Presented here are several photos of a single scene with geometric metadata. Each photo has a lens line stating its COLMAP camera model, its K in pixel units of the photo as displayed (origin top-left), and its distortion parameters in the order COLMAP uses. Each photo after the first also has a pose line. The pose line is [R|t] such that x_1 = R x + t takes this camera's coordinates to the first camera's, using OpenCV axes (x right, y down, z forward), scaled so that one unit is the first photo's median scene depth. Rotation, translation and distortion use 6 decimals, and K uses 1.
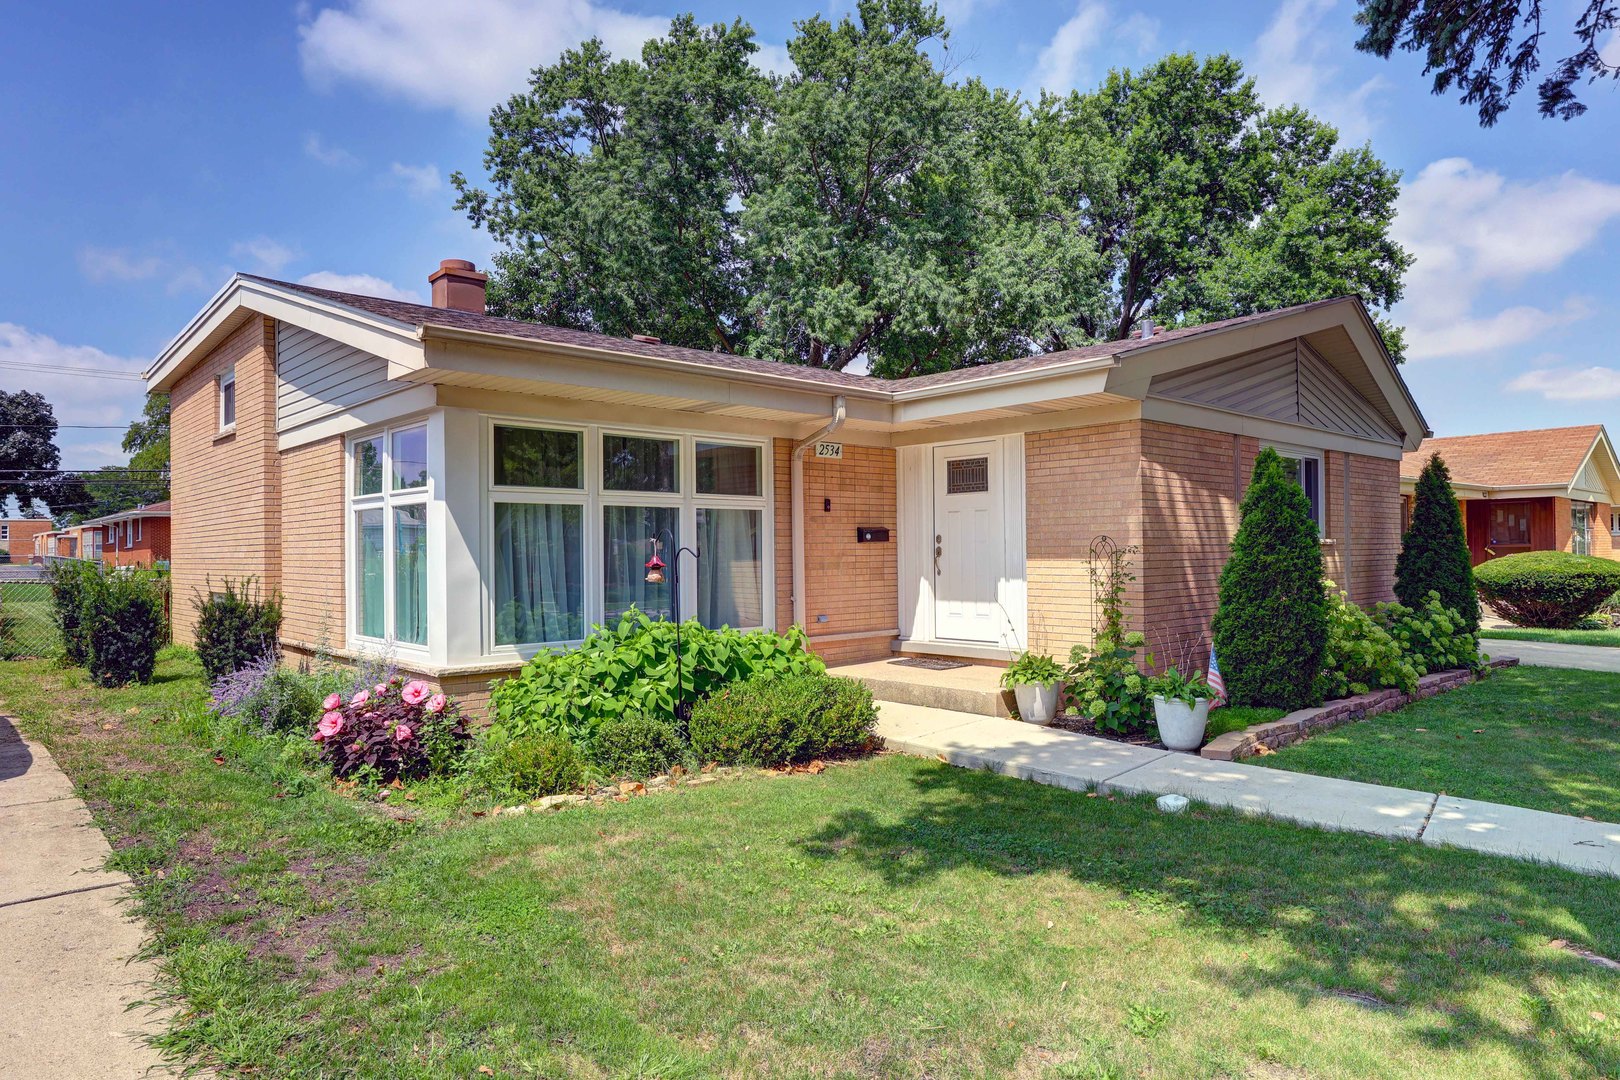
lens RADIAL K [[957.5, 0, 810.2], [0, 957.5, 549.9], [0, 0, 1]] dist [0.086814, -0.000260]
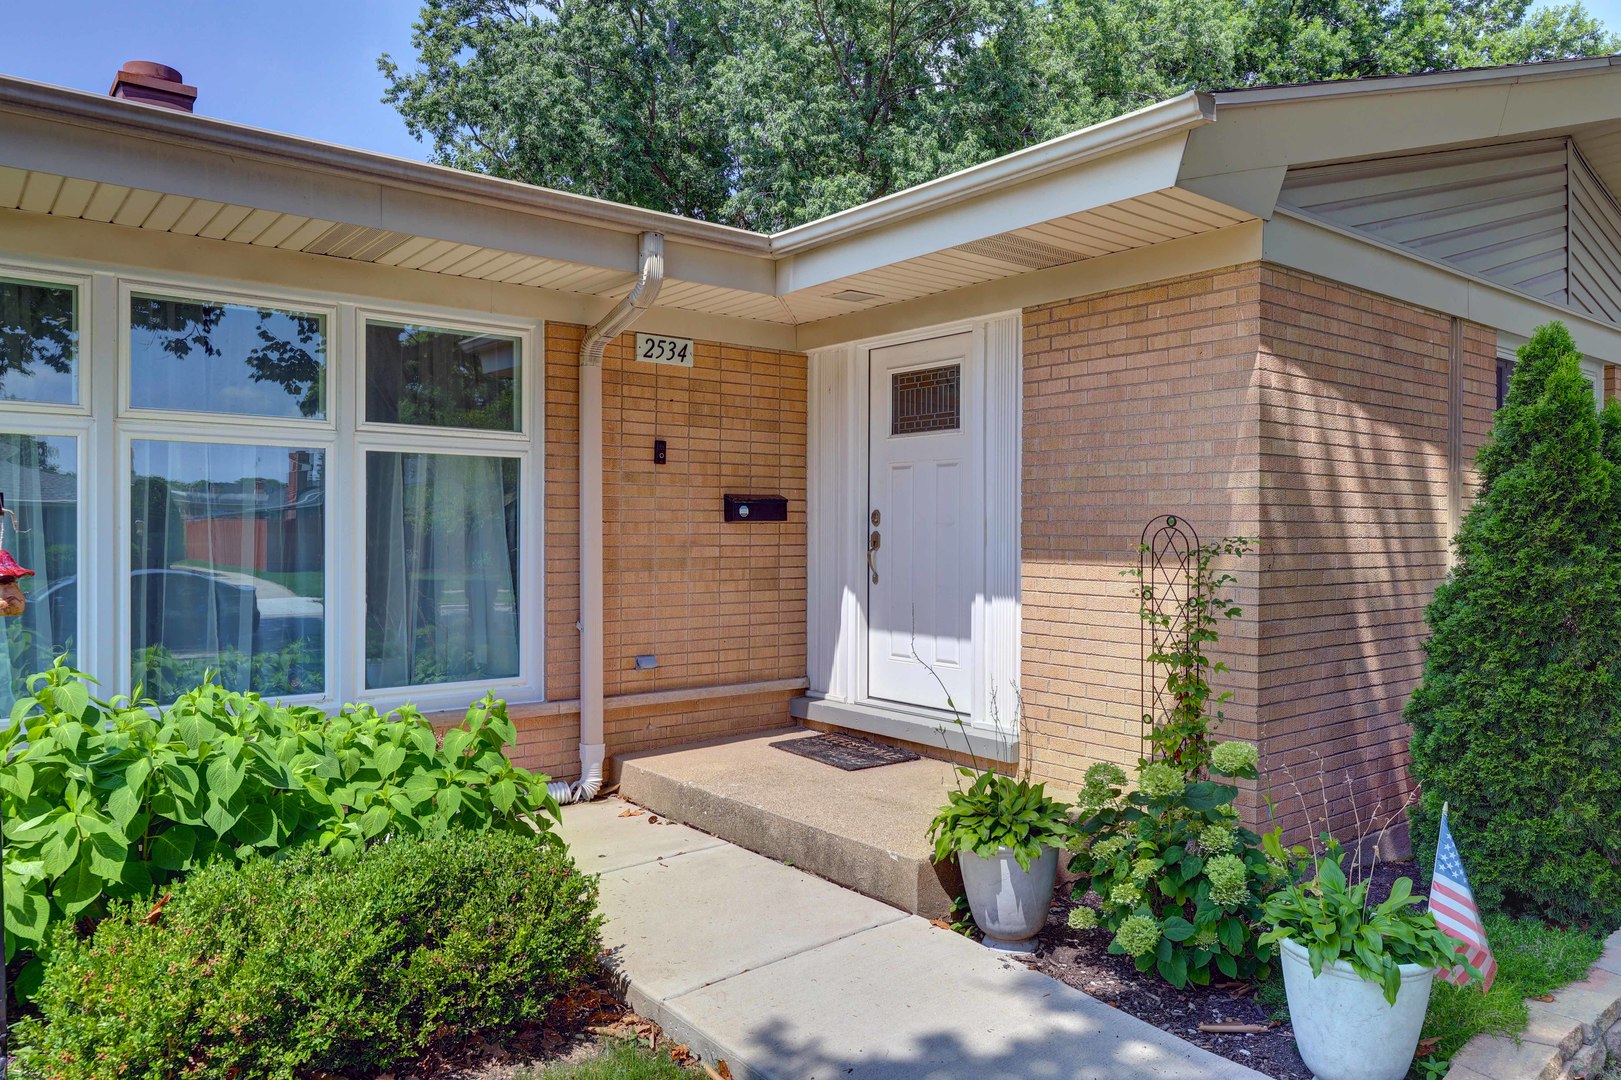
lens RADIAL K [[1084.1, 0, 775.4], [0, 1084.1, 540.1], [0, 0, 1]] dist [0.040535, -0.005435]
pose [[0.996115, 0.016857, -0.086429, 0.141654], [-0.015959, 0.999811, 0.011072, -0.004994], [0.086599, -0.009649, 0.996197, 0.410593]]
